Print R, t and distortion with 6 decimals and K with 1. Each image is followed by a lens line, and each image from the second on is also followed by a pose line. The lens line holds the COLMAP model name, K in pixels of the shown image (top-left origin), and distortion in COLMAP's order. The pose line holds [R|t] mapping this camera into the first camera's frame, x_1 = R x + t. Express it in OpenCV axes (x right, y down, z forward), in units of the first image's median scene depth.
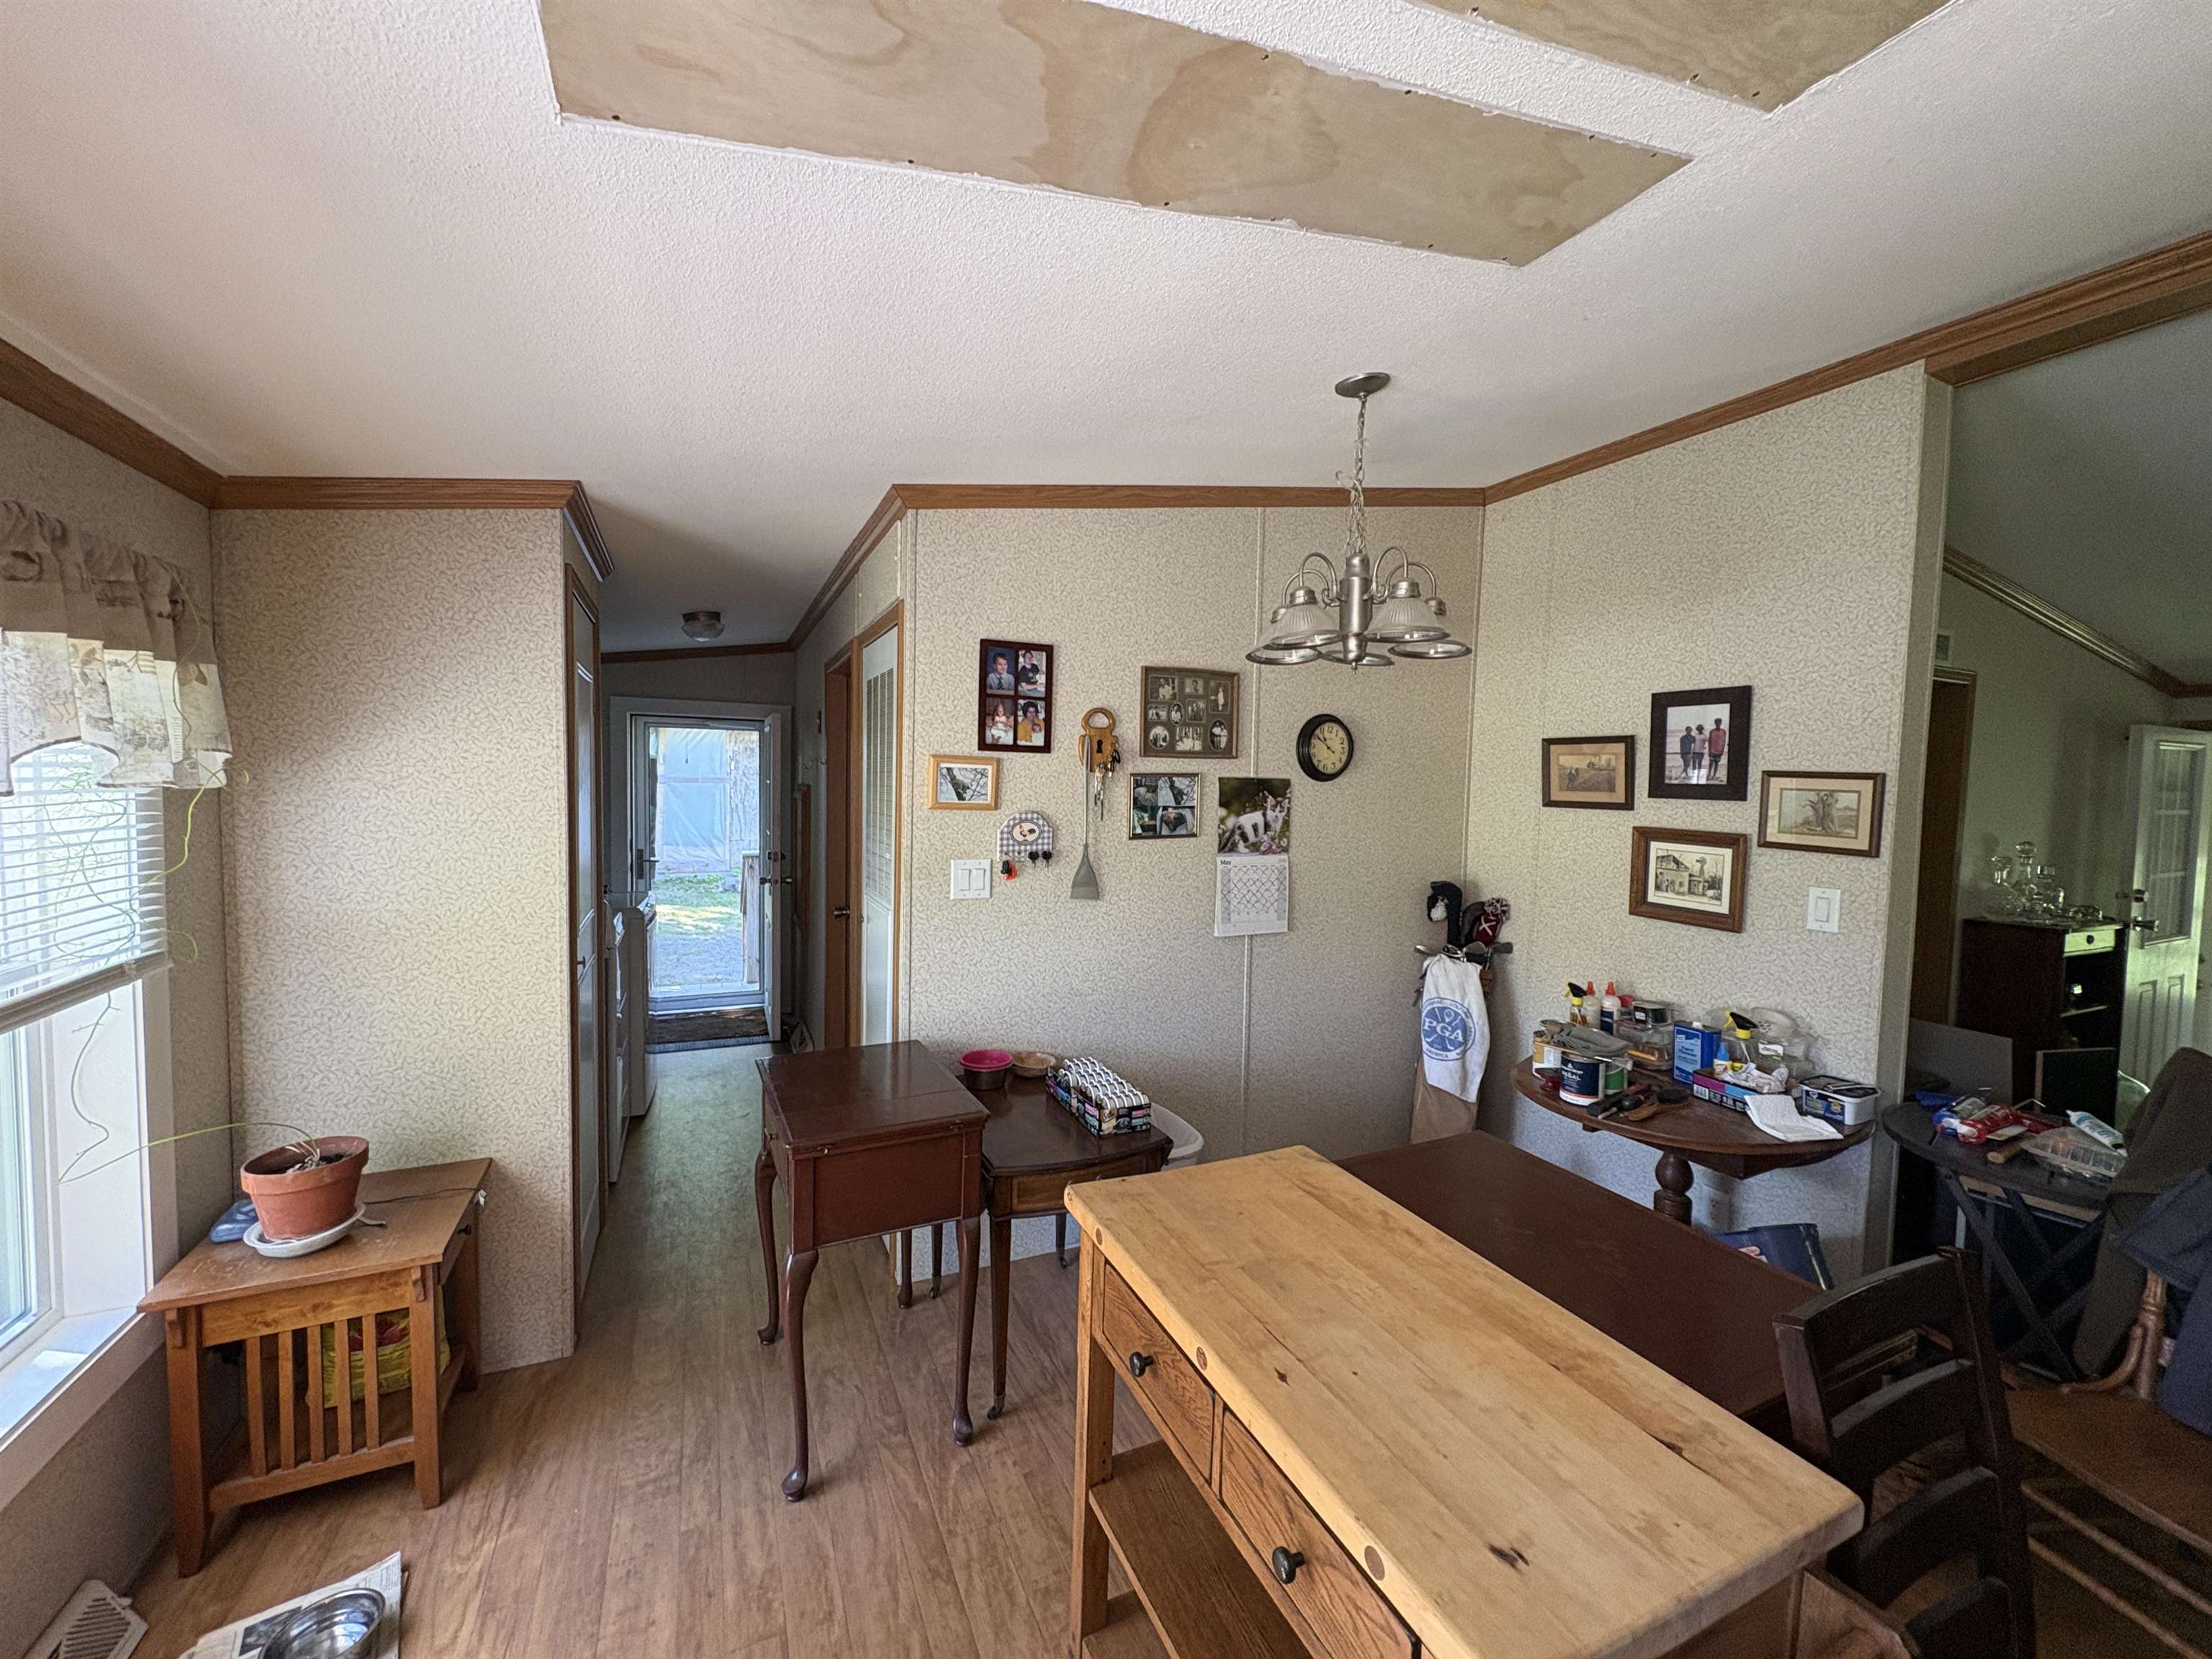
lens RADIAL K [[877.7, 0, 1106.0], [0, 877.7, 829.5], [0, 0, 1]] dist [0.000287, 0.000342]
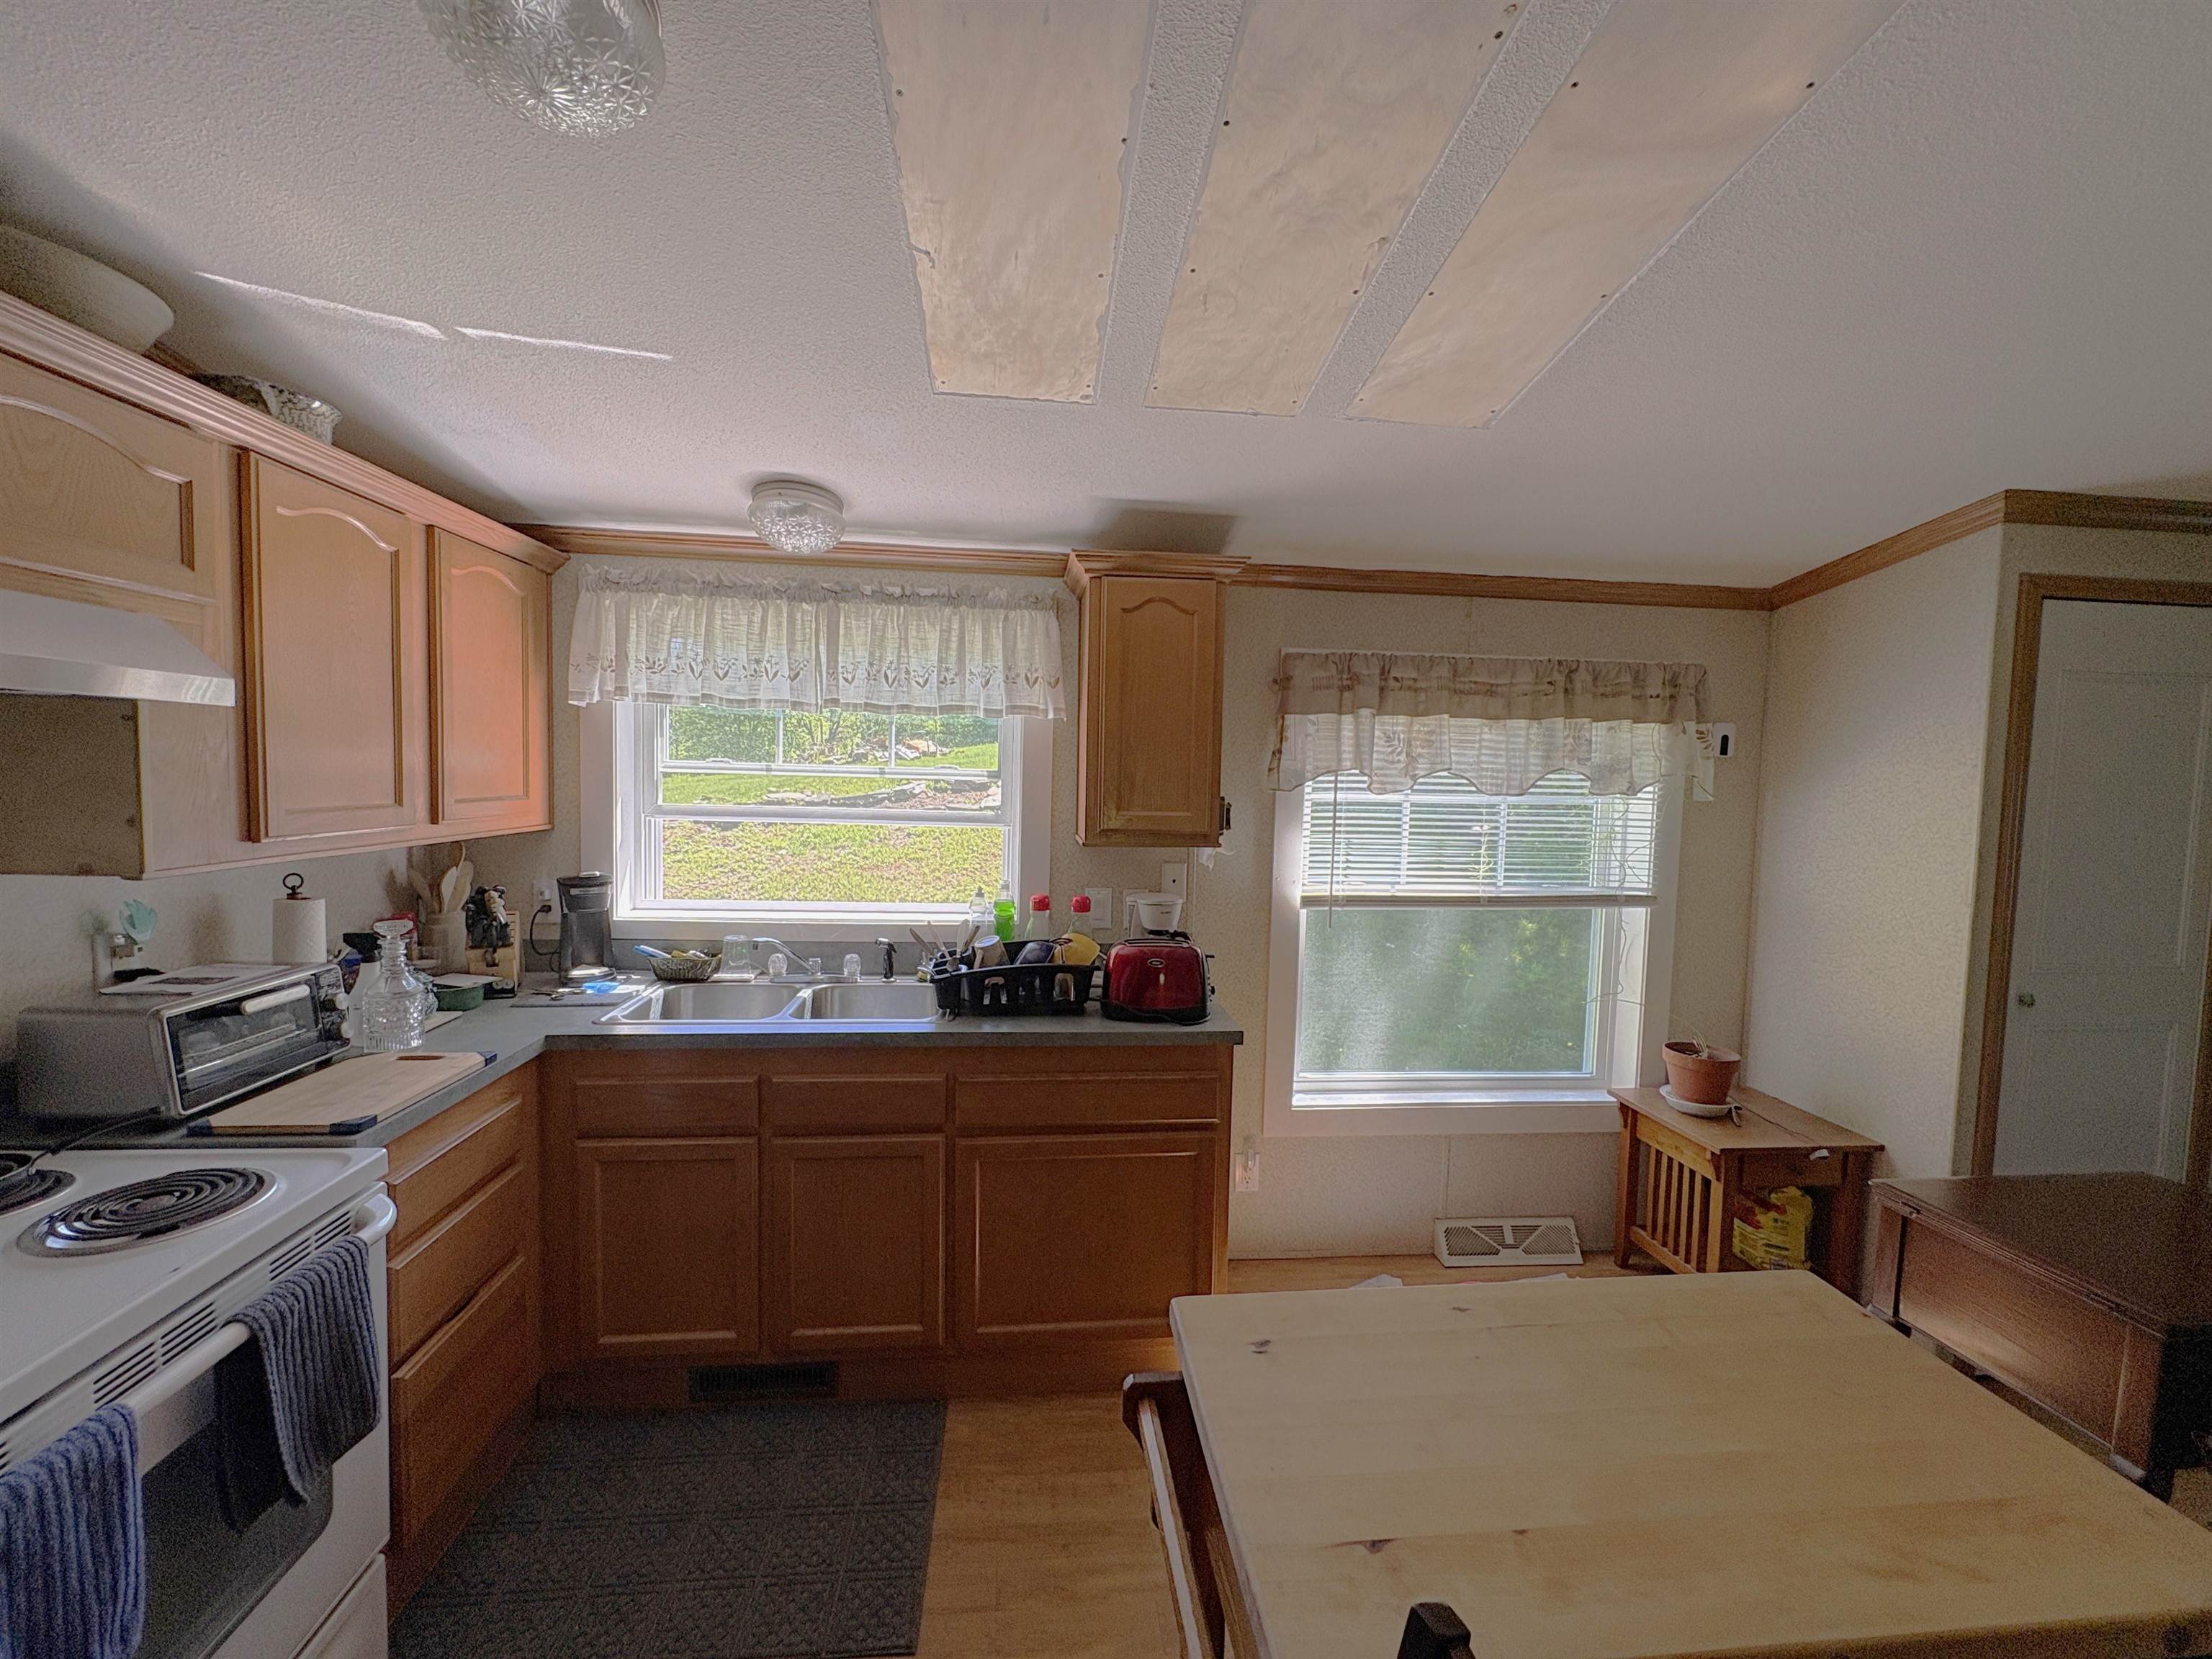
lens RADIAL K [[877.7, 0, 1106.0], [0, 877.7, 829.5], [0, 0, 1]] dist [0.000287, 0.000342]
pose [[-0.325318, 0.033754, -0.945002, 0.803249], [-0.083471, 0.994436, 0.064255, -0.006602], [0.941913, 0.099784, -0.320691, 0.512383]]
